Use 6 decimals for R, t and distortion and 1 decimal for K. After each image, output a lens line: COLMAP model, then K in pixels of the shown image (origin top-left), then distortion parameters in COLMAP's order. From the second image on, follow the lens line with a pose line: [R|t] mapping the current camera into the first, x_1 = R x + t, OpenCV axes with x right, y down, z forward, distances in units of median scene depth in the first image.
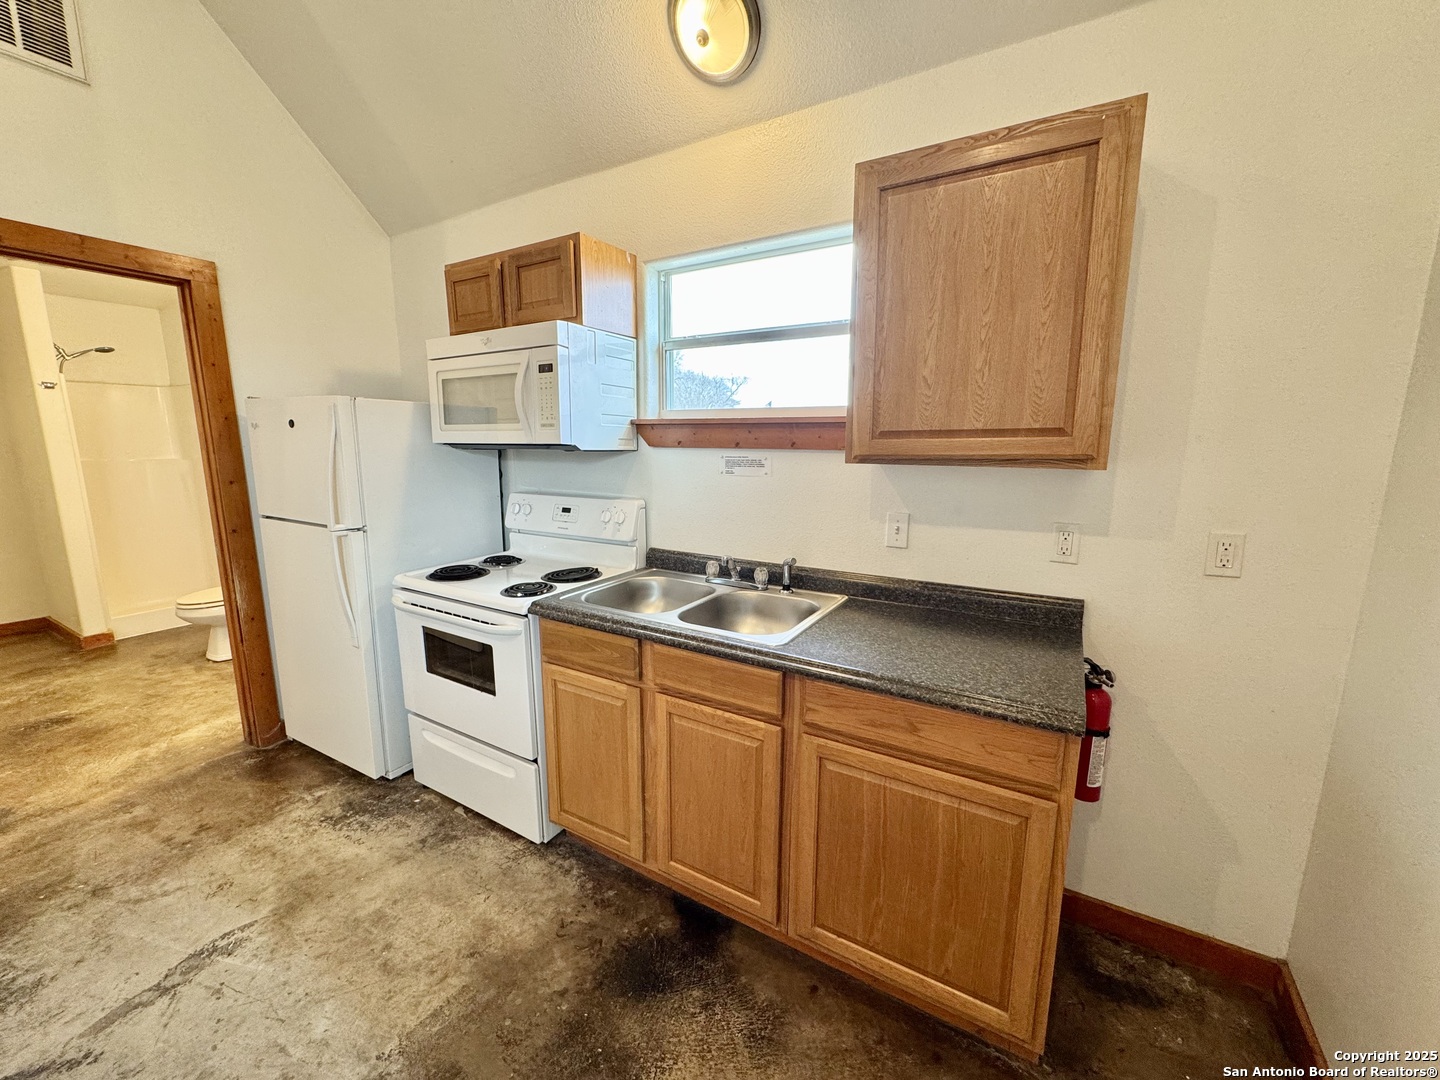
lens RADIAL K [[572.1, 0, 722.1], [0, 572.1, 541.0], [0, 0, 1]] dist [-0.003194, 0.000654]
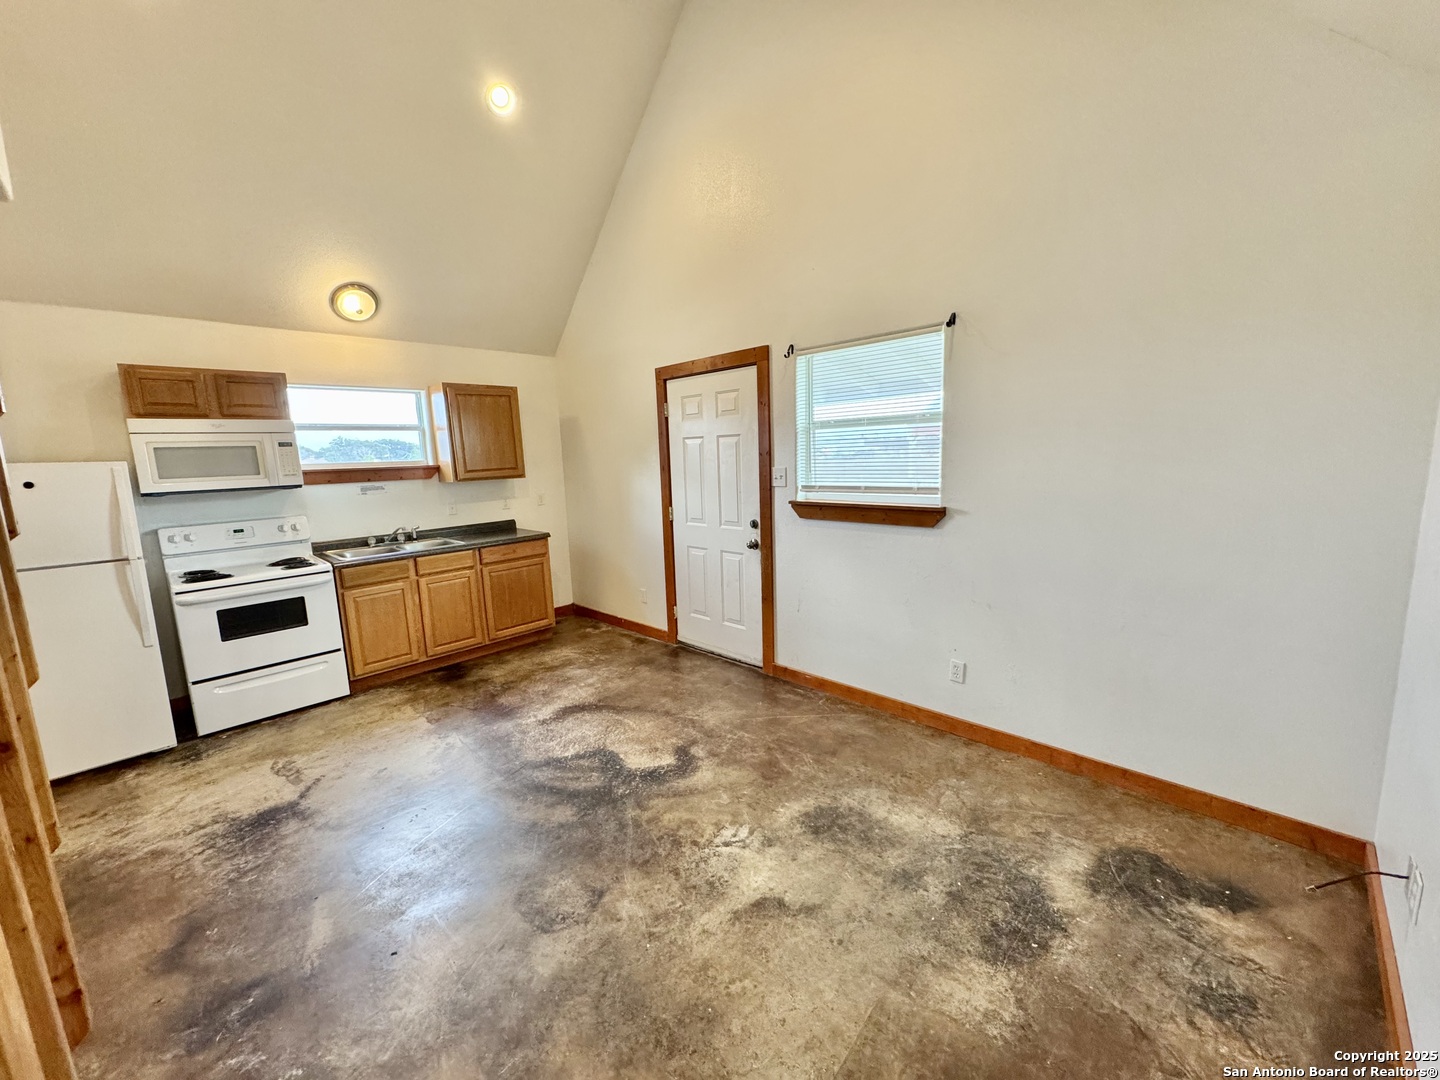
lens RADIAL K [[572.1, 0, 719.8], [0, 572.1, 540.8], [0, 0, 1]] dist [-0.003194, 0.000654]
pose [[0.235629, -0.159949, 0.958590, -1.876052], [0.205957, 0.972178, 0.111590, 0.085752], [-0.949769, 0.171135, 0.262016, -0.788556]]
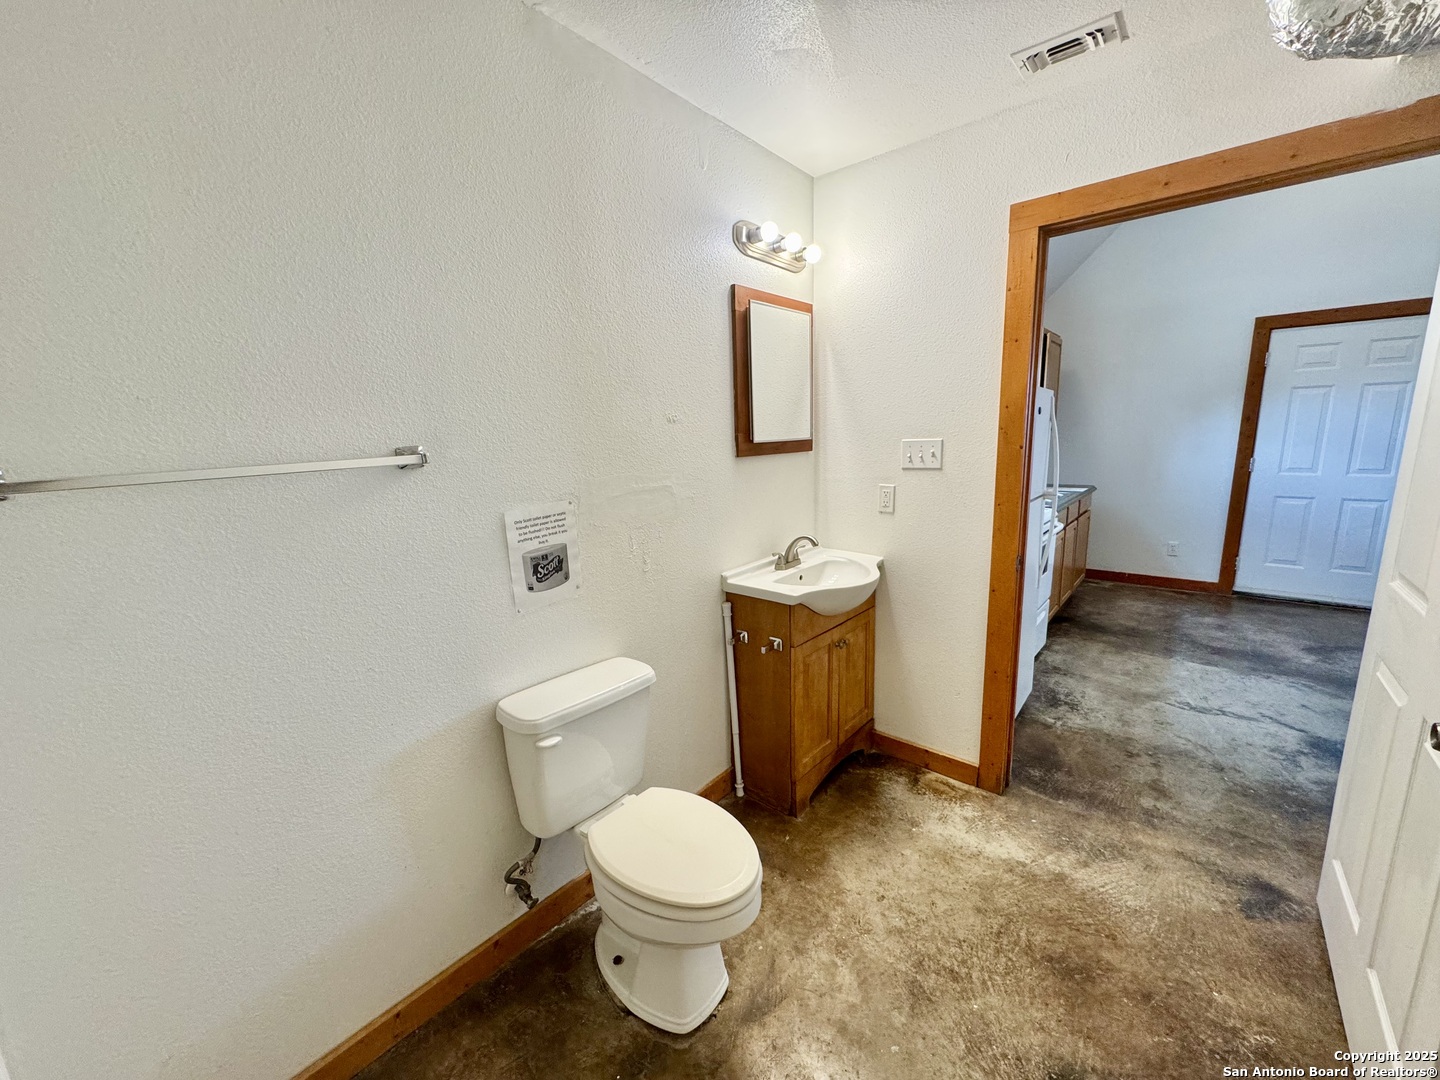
lens RADIAL K [[572.1, 0, 720.7], [0, 572.1, 539.4], [0, 0, 1]] dist [-0.003194, 0.000654]
pose [[0.168329, -0.191530, 0.966945, -2.366728], [0.200600, 0.967071, 0.156634, -0.313072], [-0.965104, 0.167603, 0.201207, 1.691855]]
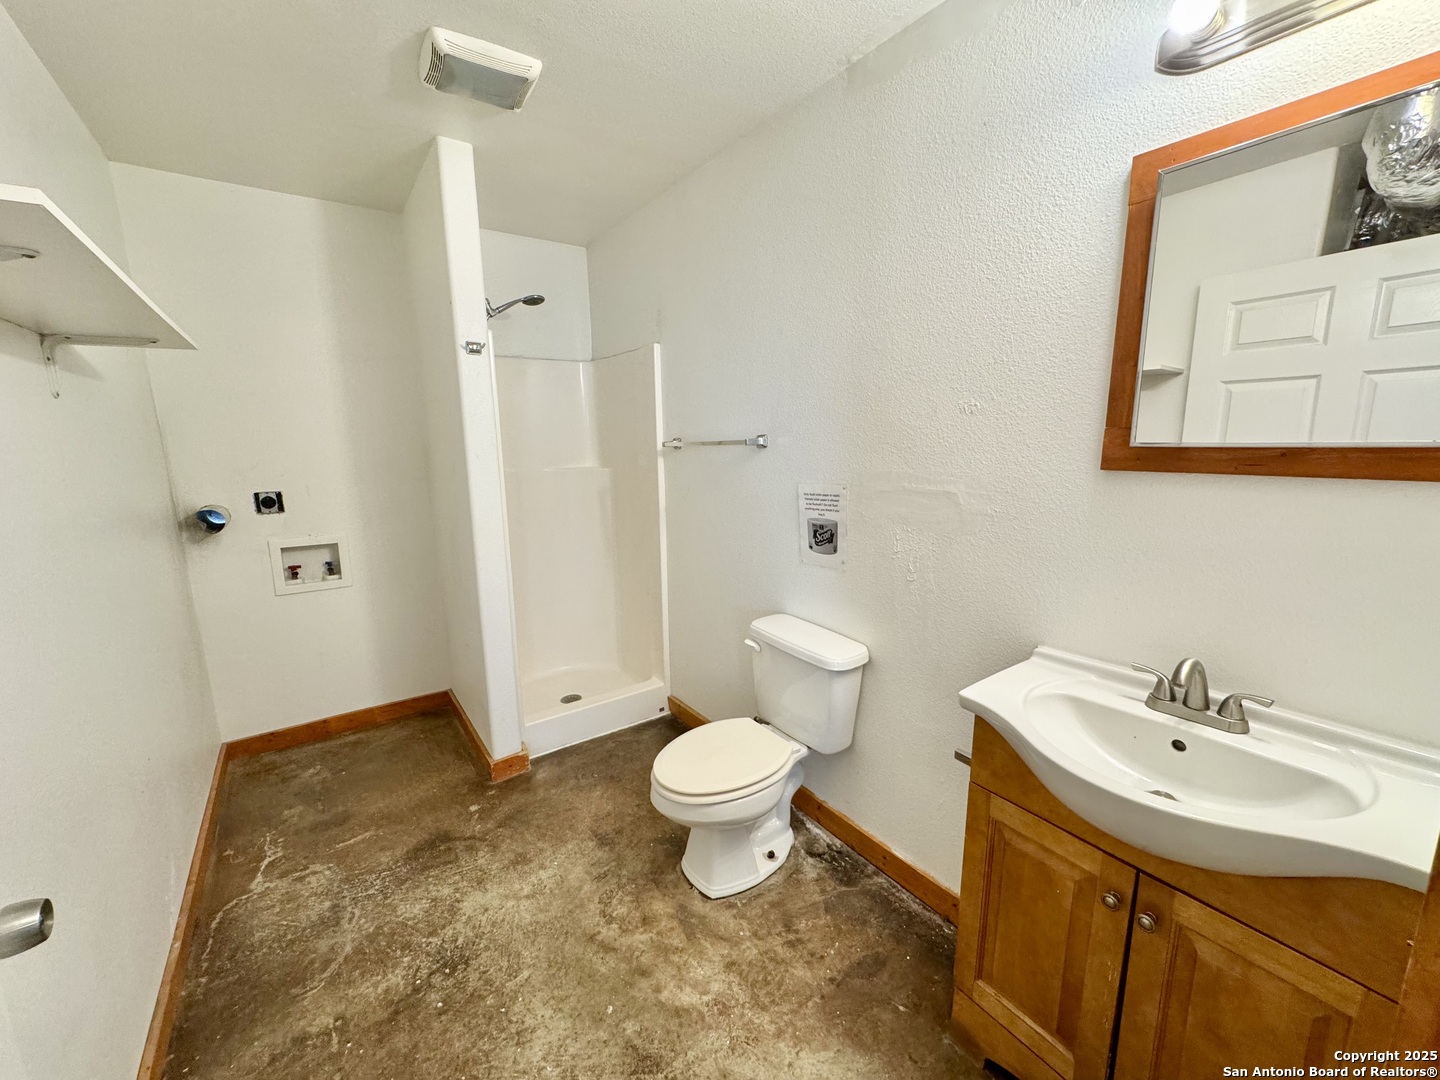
lens RADIAL K [[572.1, 0, 722.7], [0, 572.1, 540.4], [0, 0, 1]] dist [-0.003194, 0.000654]
pose [[0.916962, 0.056555, -0.394946, -1.362505], [-0.052959, 0.998396, 0.020010, -0.195903], [0.395445, 0.002567, 0.918486, 1.089209]]
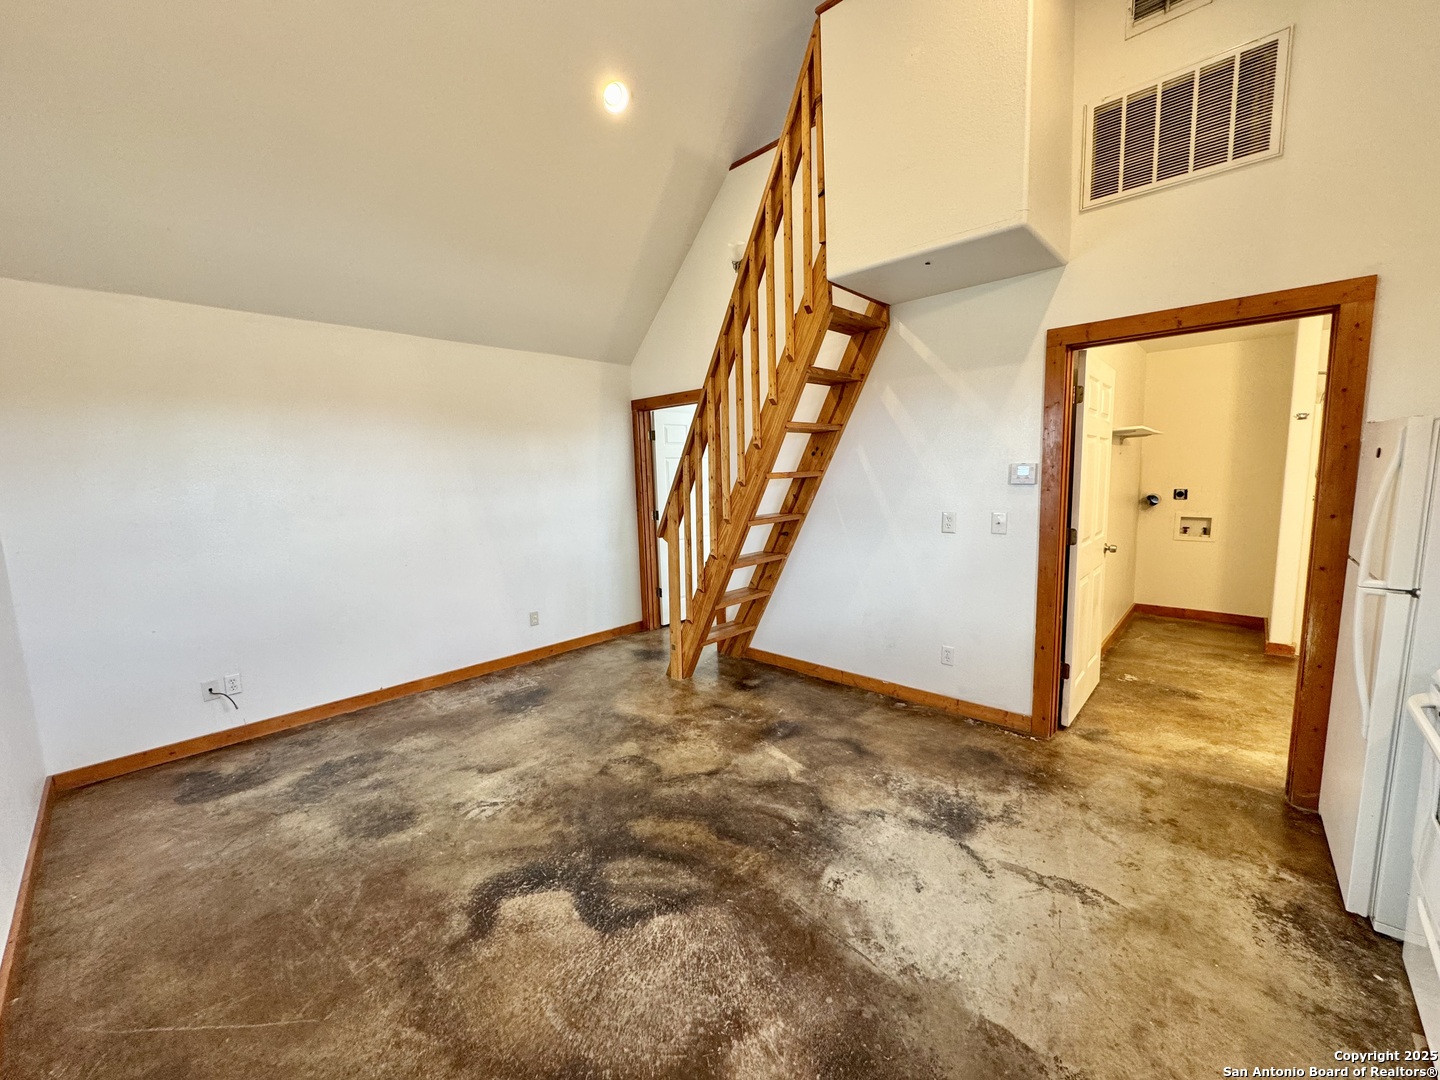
lens RADIAL K [[572.1, 0, 720.2], [0, 572.1, 541.2], [0, 0, 1]] dist [-0.003194, 0.000654]
pose [[-0.212263, 0.121037, -0.969688, 0.320556], [-0.143589, 0.977666, 0.153464, -0.083072], [0.966606, 0.171811, -0.190142, 0.303255]]
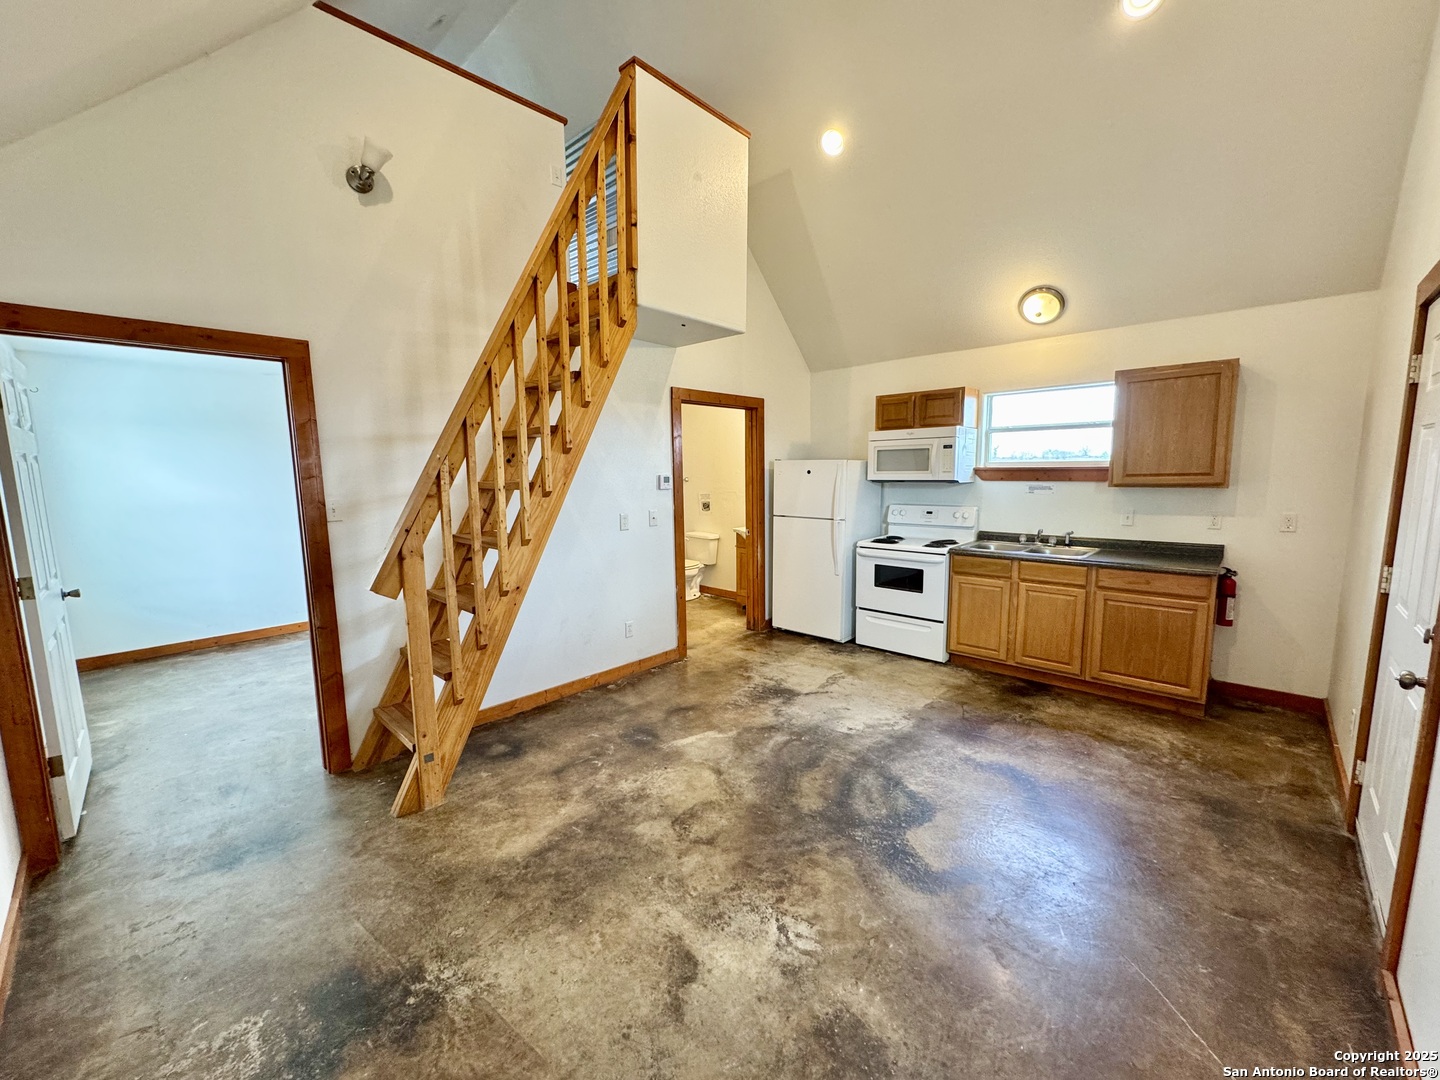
lens RADIAL K [[572.1, 0, 722.4], [0, 572.1, 541.0], [0, 0, 1]] dist [-0.003194, 0.000654]
pose [[0.977438, 0.009980, -0.210985, -0.731120], [-0.020414, 0.998671, -0.047332, 0.201771], [0.210232, 0.050571, 0.976343, -1.423828]]
